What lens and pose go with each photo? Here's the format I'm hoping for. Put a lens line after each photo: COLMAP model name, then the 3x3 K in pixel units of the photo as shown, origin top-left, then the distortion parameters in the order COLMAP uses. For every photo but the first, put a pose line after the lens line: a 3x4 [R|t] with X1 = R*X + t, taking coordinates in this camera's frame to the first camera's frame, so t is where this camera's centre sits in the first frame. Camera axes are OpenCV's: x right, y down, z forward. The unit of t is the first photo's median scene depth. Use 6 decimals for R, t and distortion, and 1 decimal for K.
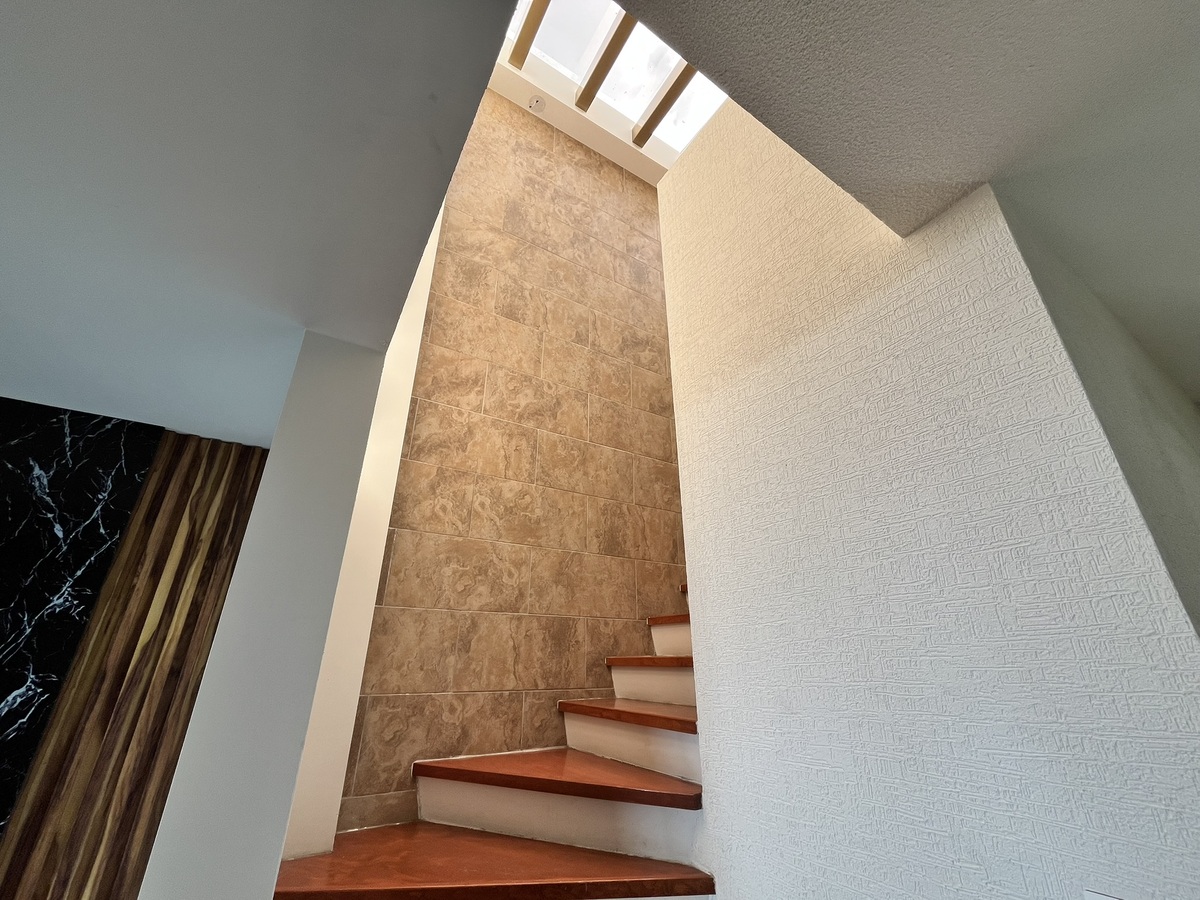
lens RADIAL K [[486.7, 0, 597.1], [0, 486.7, 450.3], [0, 0, 1]] dist [-0.003824, 0.000789]
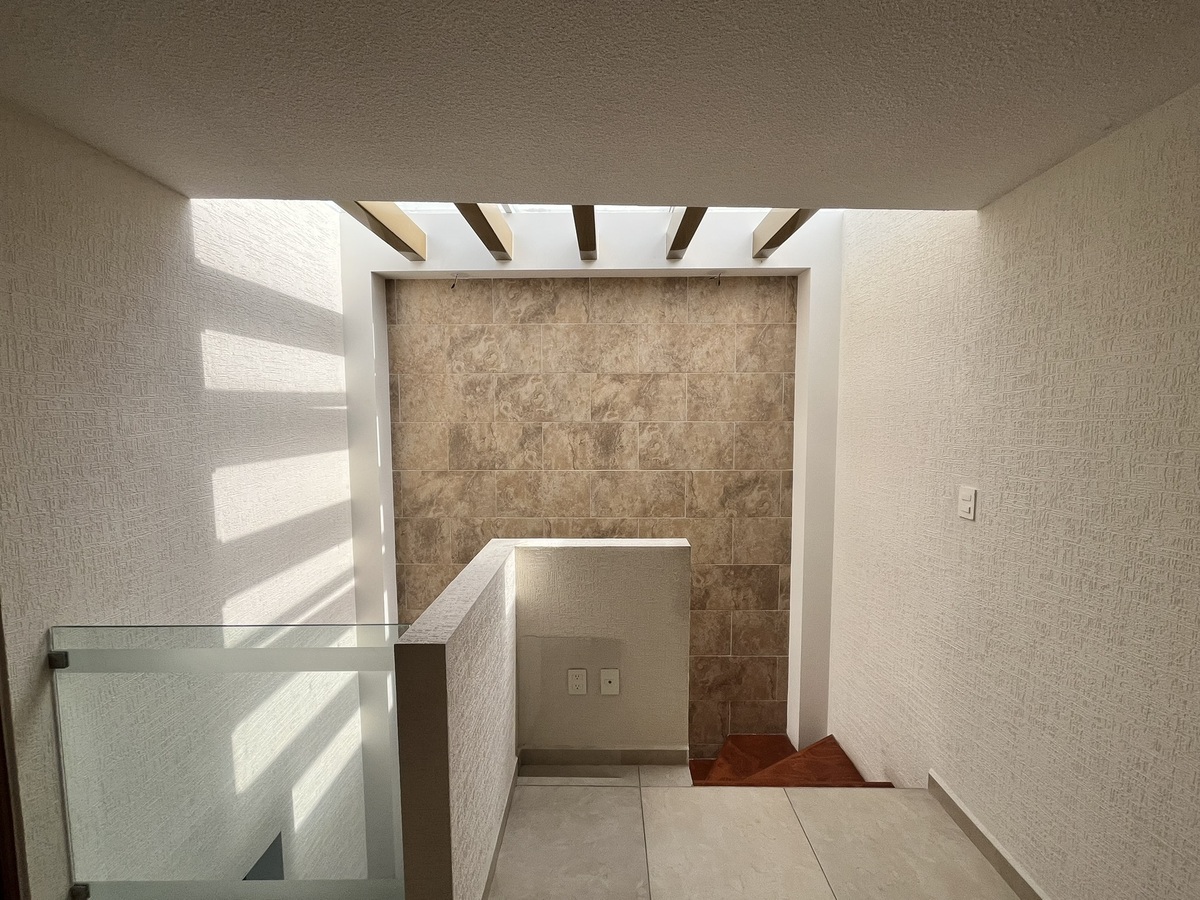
lens RADIAL K [[486.7, 0, 597.0], [0, 486.7, 450.1], [0, 0, 1]] dist [-0.003824, 0.000789]
pose [[0.842213, 0.036898, -0.537881, 0.627633], [0.220049, 0.887252, 0.405416, -0.812607], [0.492195, -0.459806, 0.739136, 0.363832]]
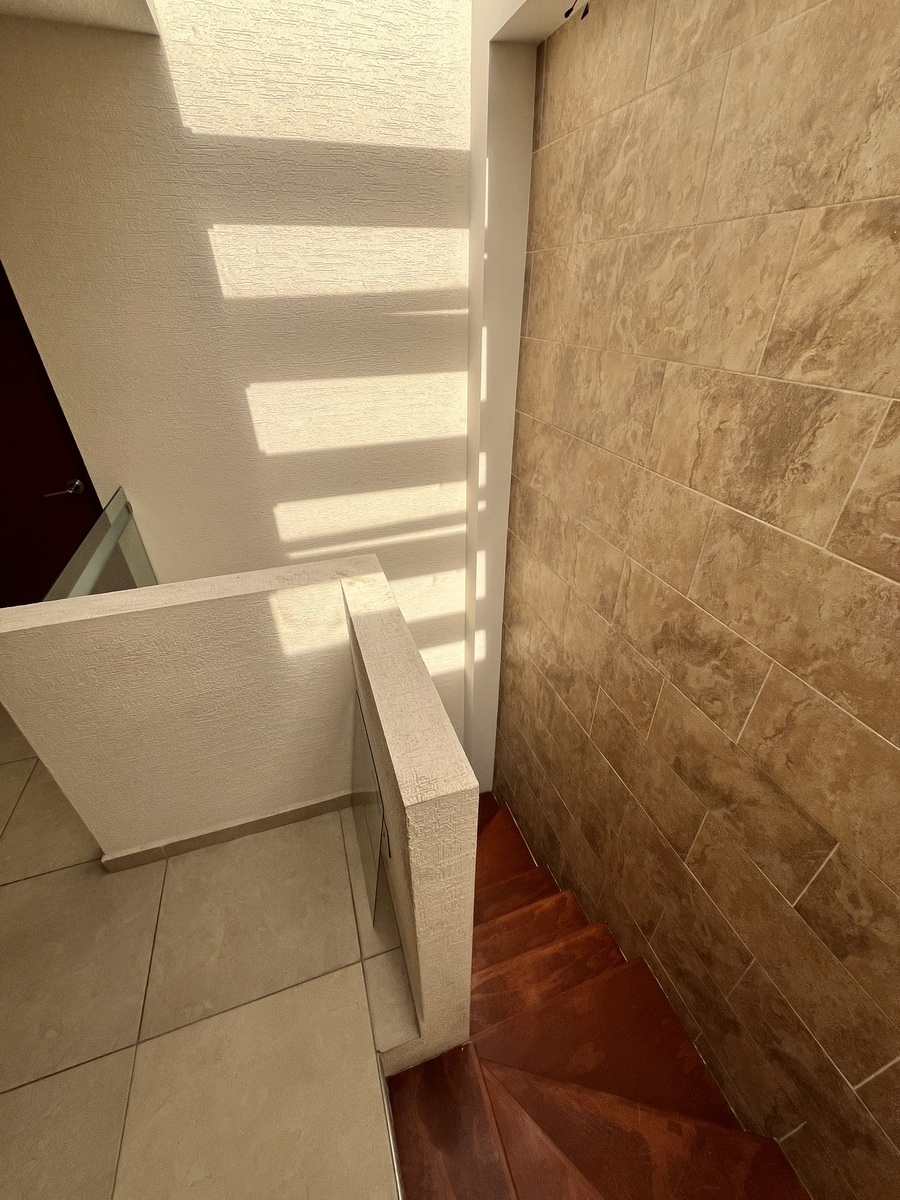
lens RADIAL K [[486.7, 0, 449.6], [0, 486.7, 598.6], [0, 0, 1]] dist [-0.003824, 0.000789]
pose [[-0.233170, 0.519068, -0.822314, 0.519408], [0.395140, 0.823237, 0.407608, -0.560751], [0.888536, -0.229888, -0.397059, 1.033509]]
